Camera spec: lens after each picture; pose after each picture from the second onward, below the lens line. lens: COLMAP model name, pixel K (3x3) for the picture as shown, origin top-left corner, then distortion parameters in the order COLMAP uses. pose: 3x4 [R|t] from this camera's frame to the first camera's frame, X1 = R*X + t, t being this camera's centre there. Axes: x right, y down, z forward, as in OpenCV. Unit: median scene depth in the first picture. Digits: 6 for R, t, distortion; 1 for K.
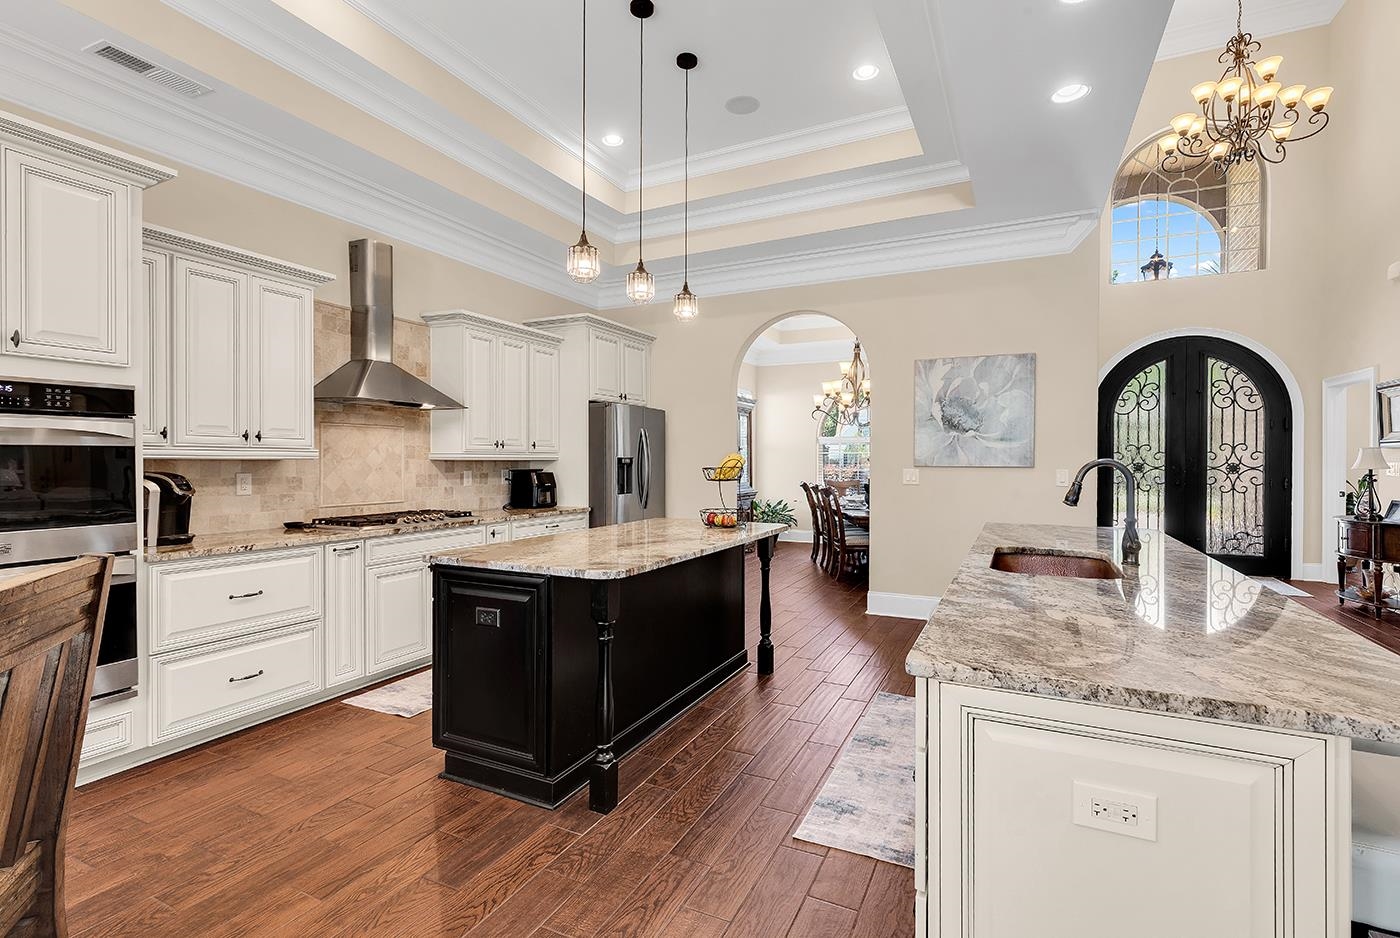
lens RADIAL K [[631.9, 0, 702.8], [0, 631.9, 462.5], [0, 0, 1]] dist [-0.000288, -0.000216]
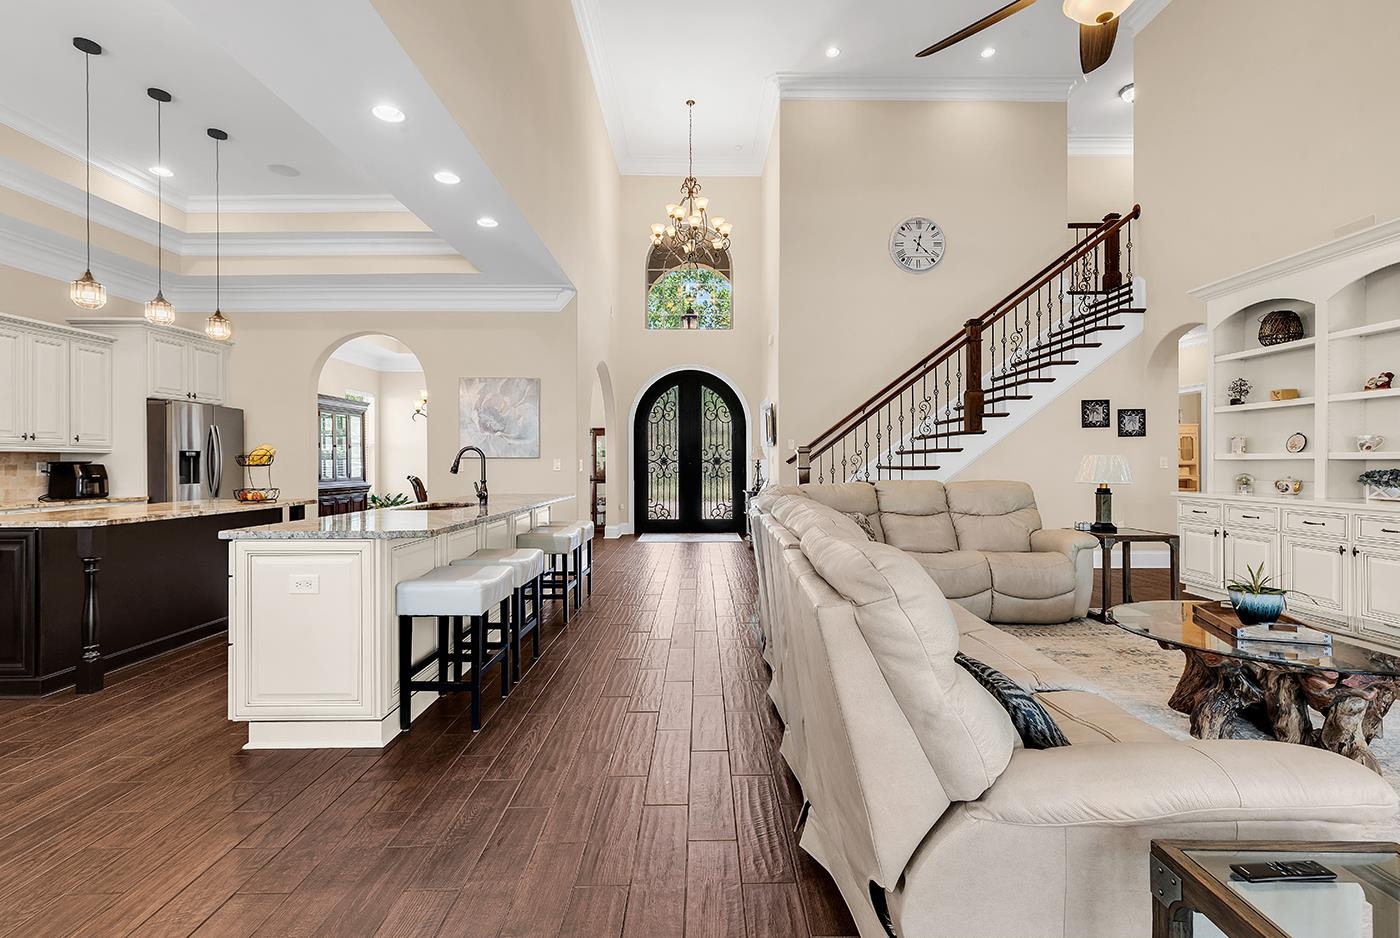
lens RADIAL K [[619.7, 0, 696.5], [0, 619.7, 463.2], [0, 0, 1]] dist [-0.002954, 0.000277]
pose [[0.897798, -0.004922, 0.440381, 0.203799], [0.006712, 0.999974, -0.002509, 0.023077], [-0.440357, 0.005208, 0.897808, -0.375408]]
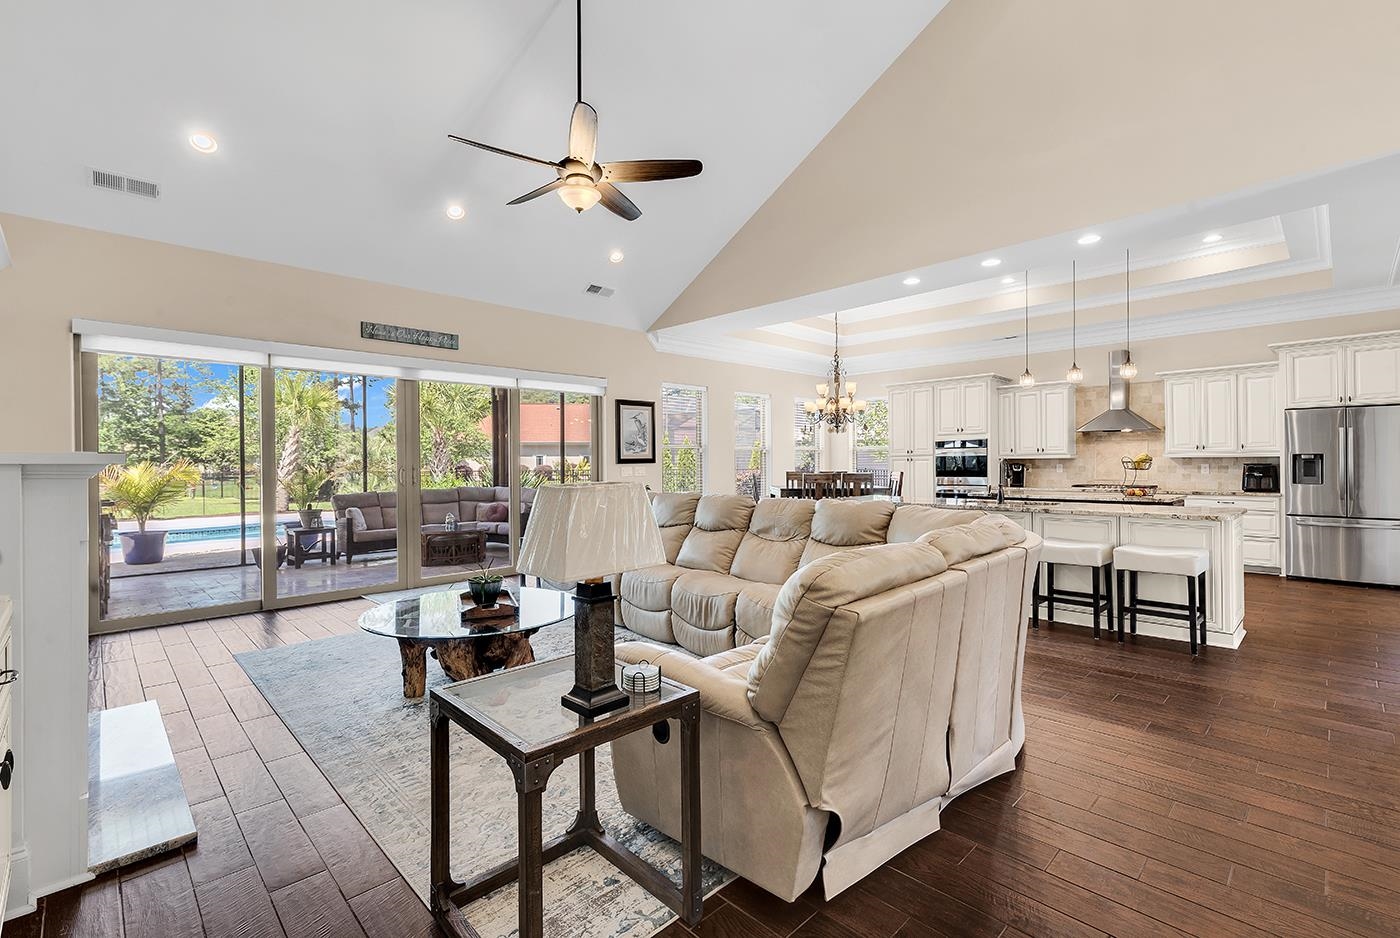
lens RADIAL K [[631.9, 0, 702.8], [0, 631.9, 462.5], [0, 0, 1]] dist [-0.000288, -0.000216]
pose [[-0.311807, 0.000109, -0.950145, 1.441000], [0.005184, 0.999985, -0.001586, 0.005066], [0.950131, -0.005420, -0.311803, 0.291805]]
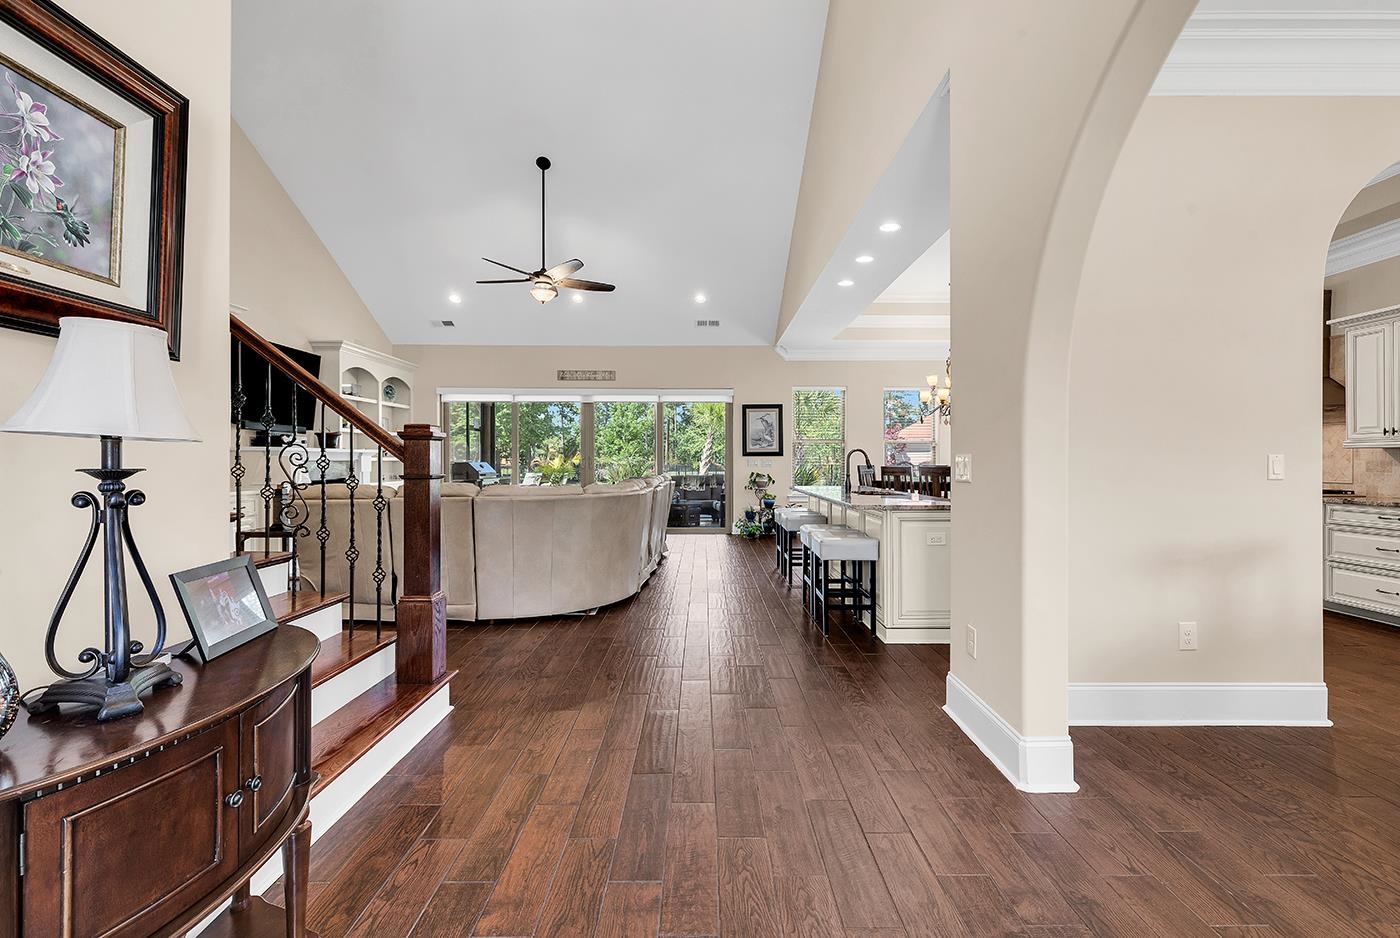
lens RADIAL K [[631.9, 0, 702.8], [0, 631.9, 462.5], [0, 0, 1]] dist [-0.000288, -0.000216]
pose [[-0.889803, -0.000519, -0.456345, 1.018615], [-0.002293, 0.999992, 0.003335, 0.018086], [0.456340, 0.004014, -0.889796, 1.292224]]
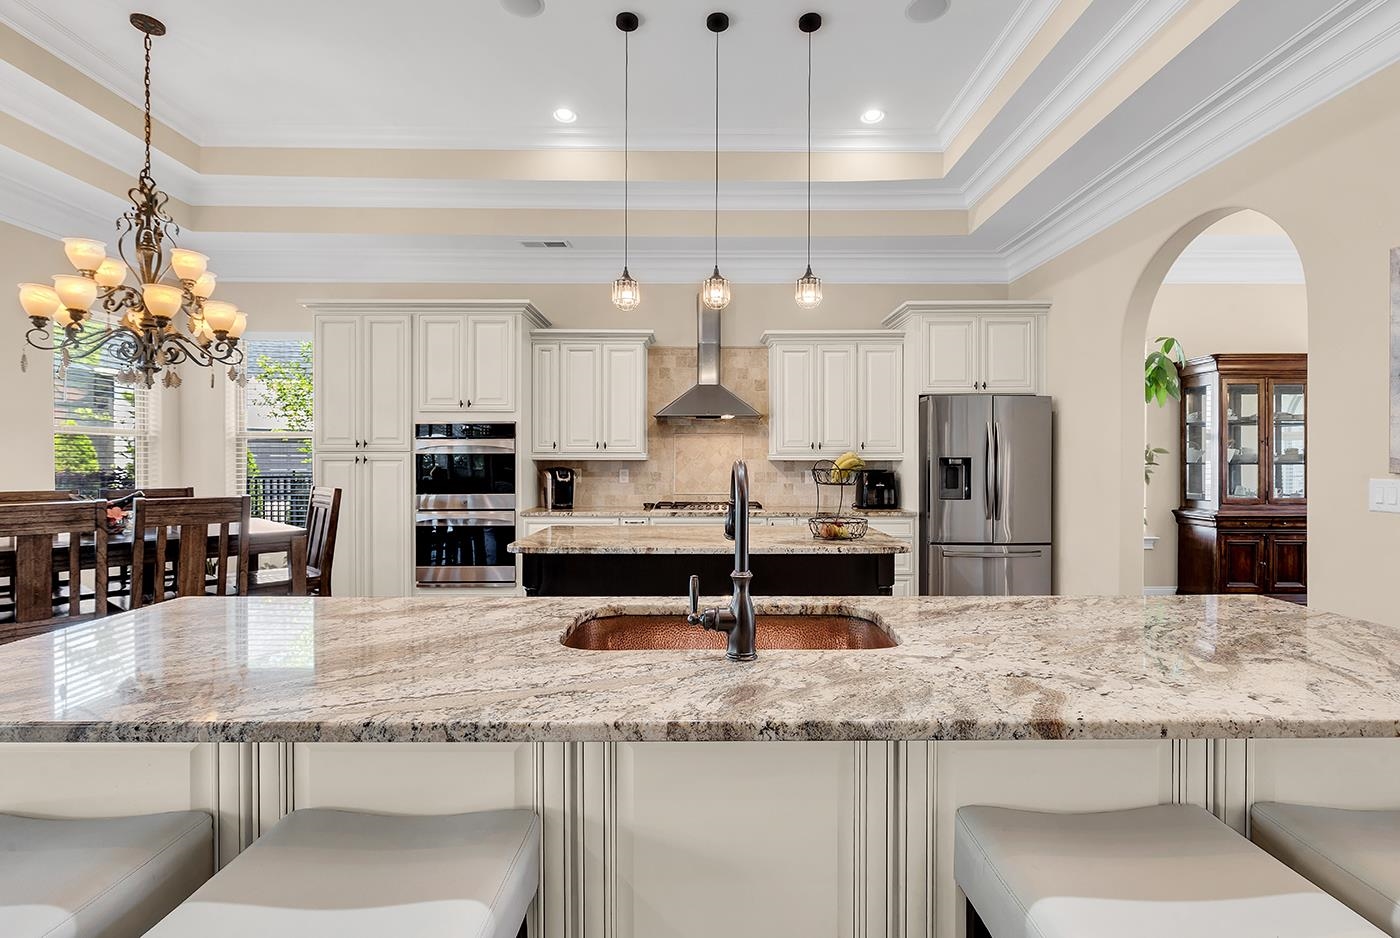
lens RADIAL K [[631.9, 0, 702.8], [0, 631.9, 462.5], [0, 0, 1]] dist [-0.000288, -0.000216]
pose [[0.461511, -0.000590, -0.887134, 0.503025], [-0.002251, 0.999996, -0.001836, 0.002085], [0.887132, 0.002844, 0.461508, 0.308284]]
